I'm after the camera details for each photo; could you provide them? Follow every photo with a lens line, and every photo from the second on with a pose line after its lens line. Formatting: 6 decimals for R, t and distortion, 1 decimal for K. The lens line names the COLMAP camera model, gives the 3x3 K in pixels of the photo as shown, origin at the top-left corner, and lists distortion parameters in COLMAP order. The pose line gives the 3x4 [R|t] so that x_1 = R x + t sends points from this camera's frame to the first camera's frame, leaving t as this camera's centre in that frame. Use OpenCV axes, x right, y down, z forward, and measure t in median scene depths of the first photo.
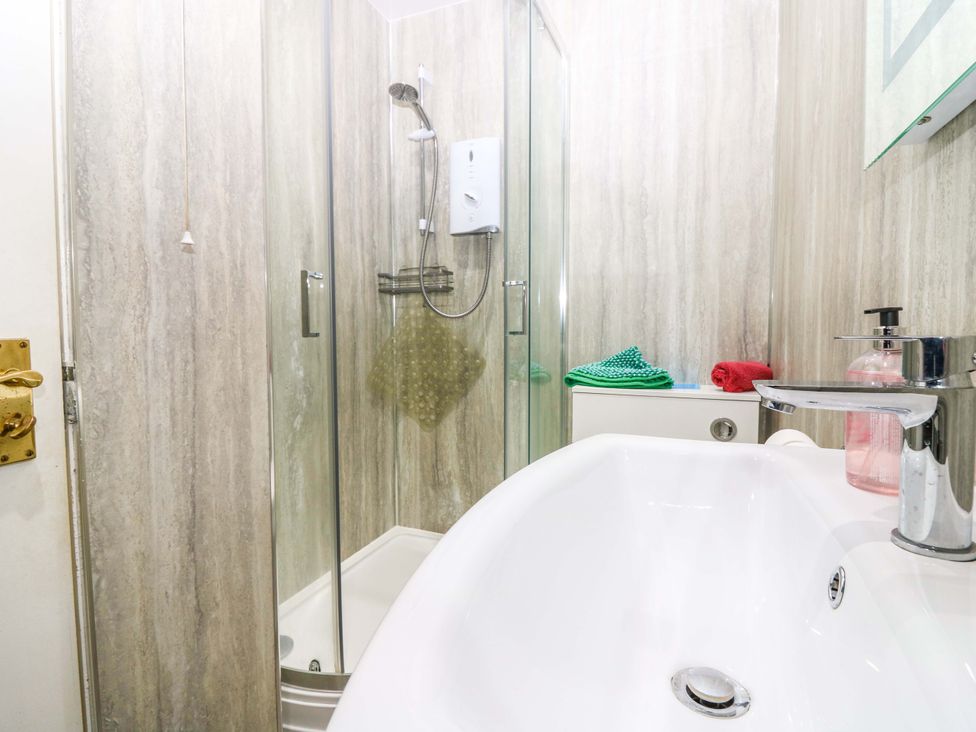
lens RADIAL K [[516.5, 0, 525.8], [0, 516.5, 352.4], [0, 0, 1]] dist [-0.000701, -0.011989]
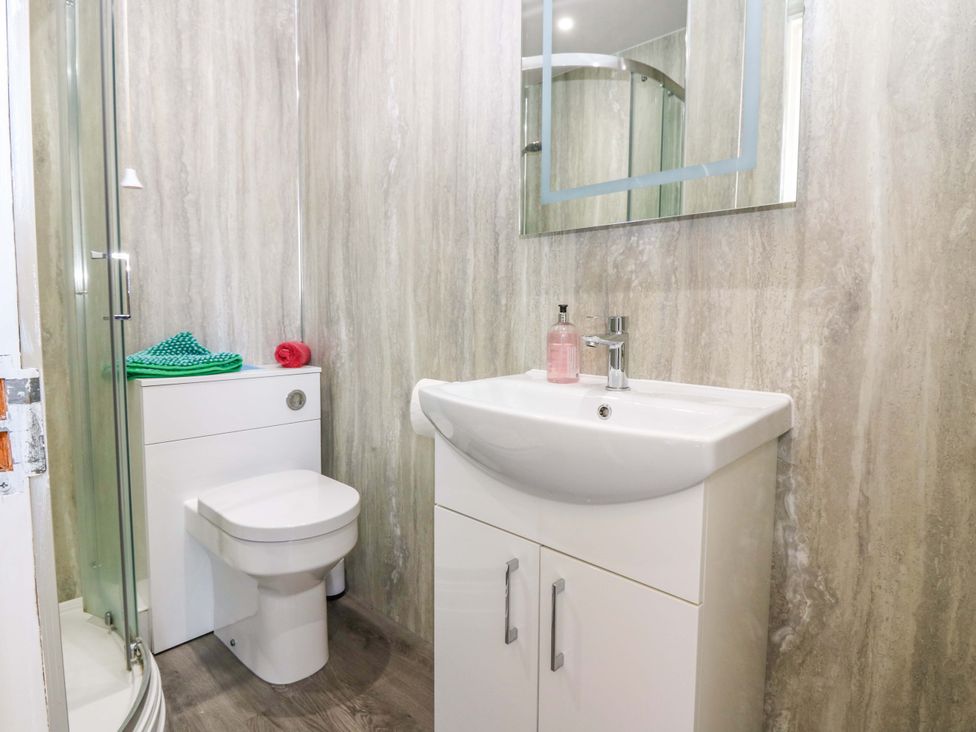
lens RADIAL K [[516.5, 0, 504.9], [0, 516.5, 348.9], [0, 0, 1]] dist [-0.000701, -0.011989]
pose [[0.365537, -0.061214, 0.928782, -0.470211], [0.039690, 0.997953, 0.050153, -0.004920], [-0.929950, 0.018531, 0.367218, 0.119626]]
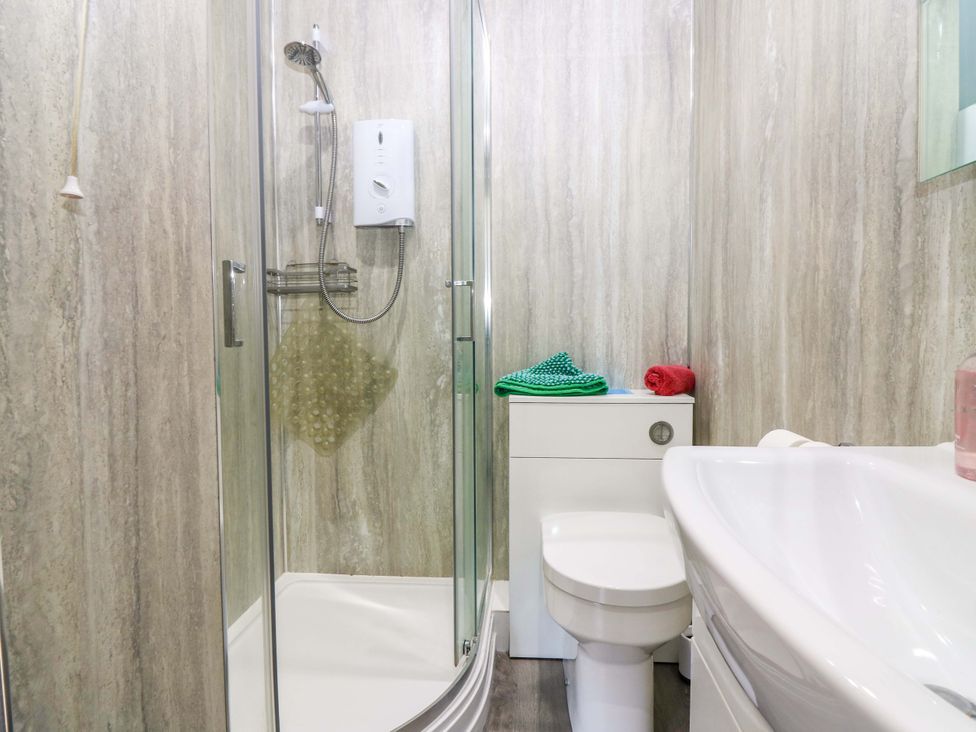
lens RADIAL K [[534.7, 0, 509.3], [0, 534.7, 353.3], [0, 0, 1]] dist [0.001665, -0.013279]
pose [[0.954516, -0.017297, 0.297658, -0.191250], [0.020568, 0.999758, -0.007860, -0.003839], [-0.297450, 0.013624, 0.954640, 0.081125]]
